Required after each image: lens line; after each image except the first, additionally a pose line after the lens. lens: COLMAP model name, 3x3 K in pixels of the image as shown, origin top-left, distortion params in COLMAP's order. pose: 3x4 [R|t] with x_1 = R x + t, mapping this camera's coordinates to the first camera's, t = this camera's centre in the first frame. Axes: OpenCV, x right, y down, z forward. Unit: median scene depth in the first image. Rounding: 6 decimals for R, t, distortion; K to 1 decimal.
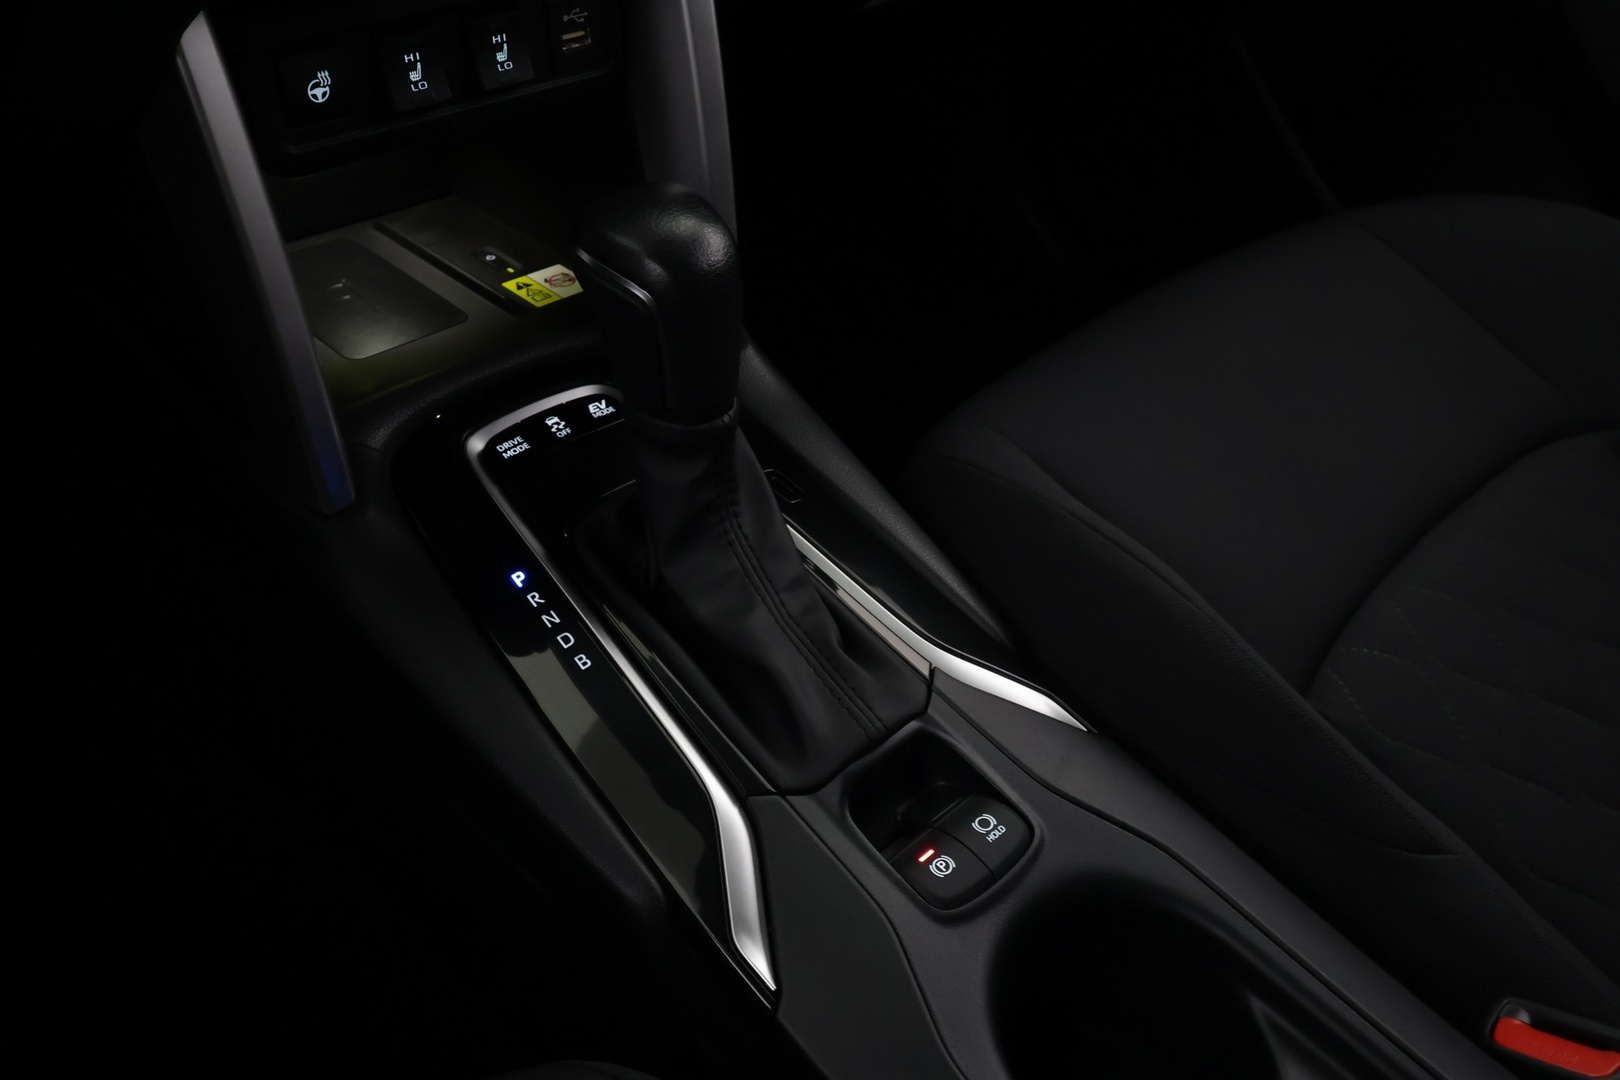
lens RADIAL K [[1321.7, 0, 810.0], [0, 1321.7, 540.0], [0, 0, 1]] dist [0.006022, 0.003379]
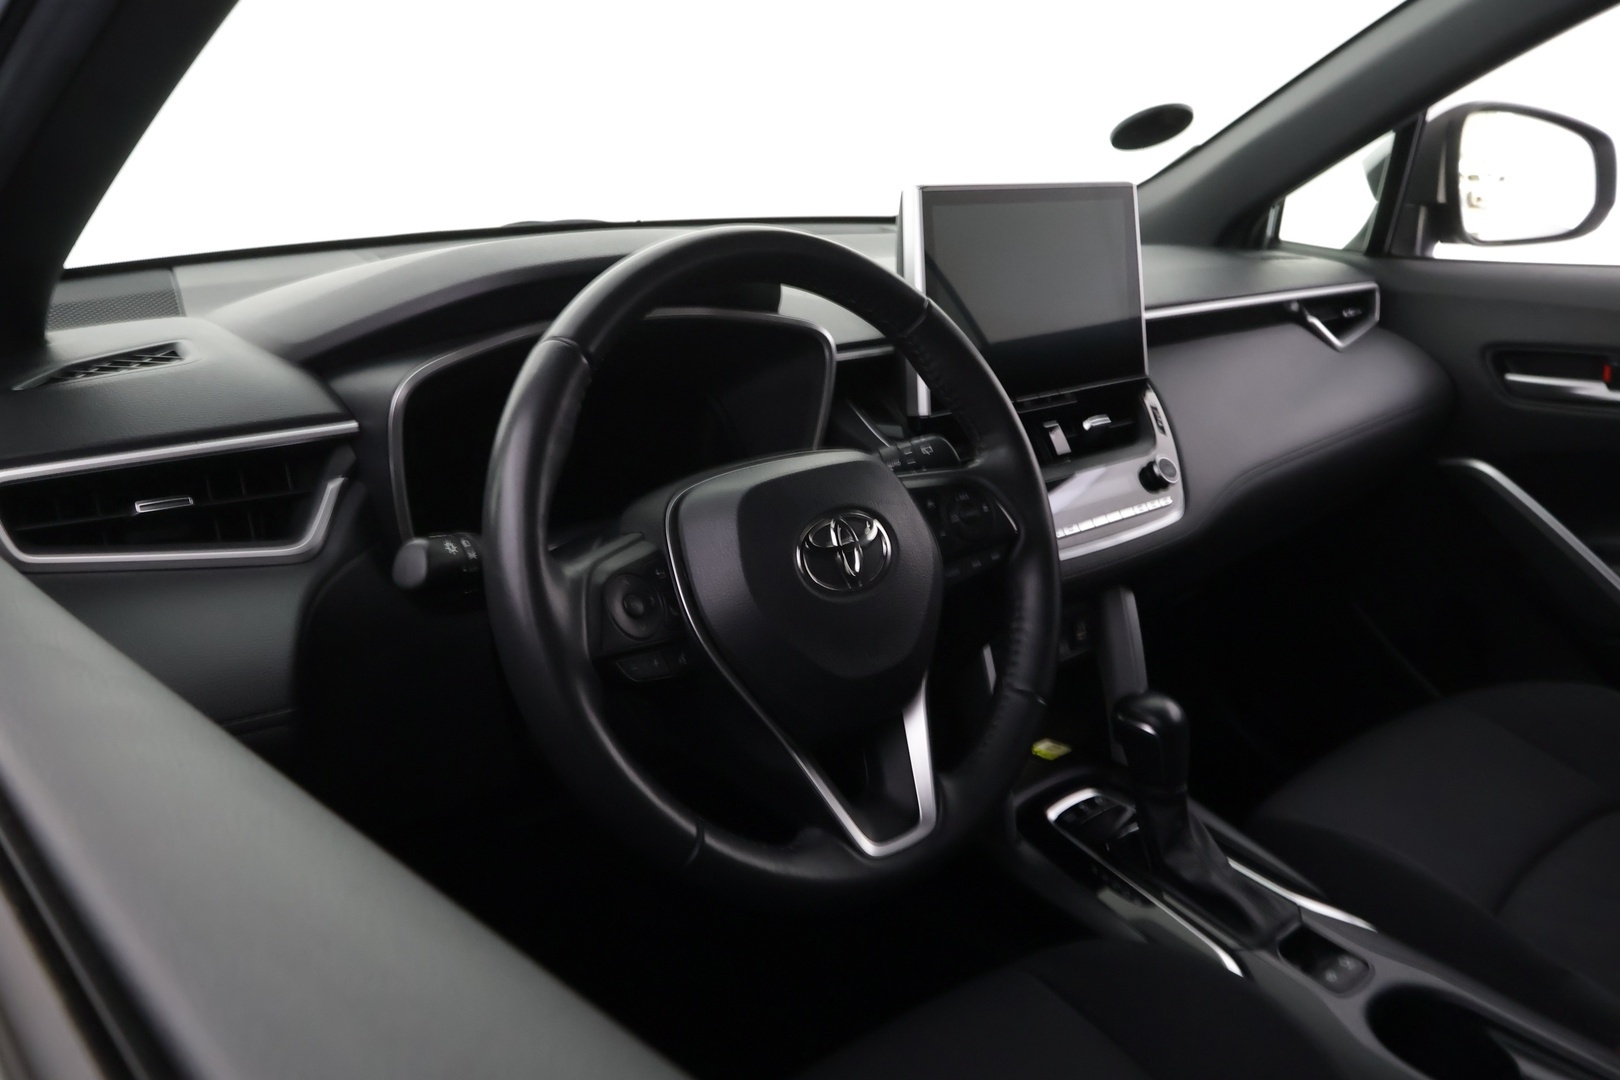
lens RADIAL K [[1321.7, 0, 810.0], [0, 1321.7, 540.0], [0, 0, 1]] dist [0.006022, 0.003379]
pose [[0.995757, -0.077133, -0.050183, -0.540416], [0.049719, 0.909861, -0.411924, 0.409209], [0.077432, 0.407681, 0.909835, -1.223034]]
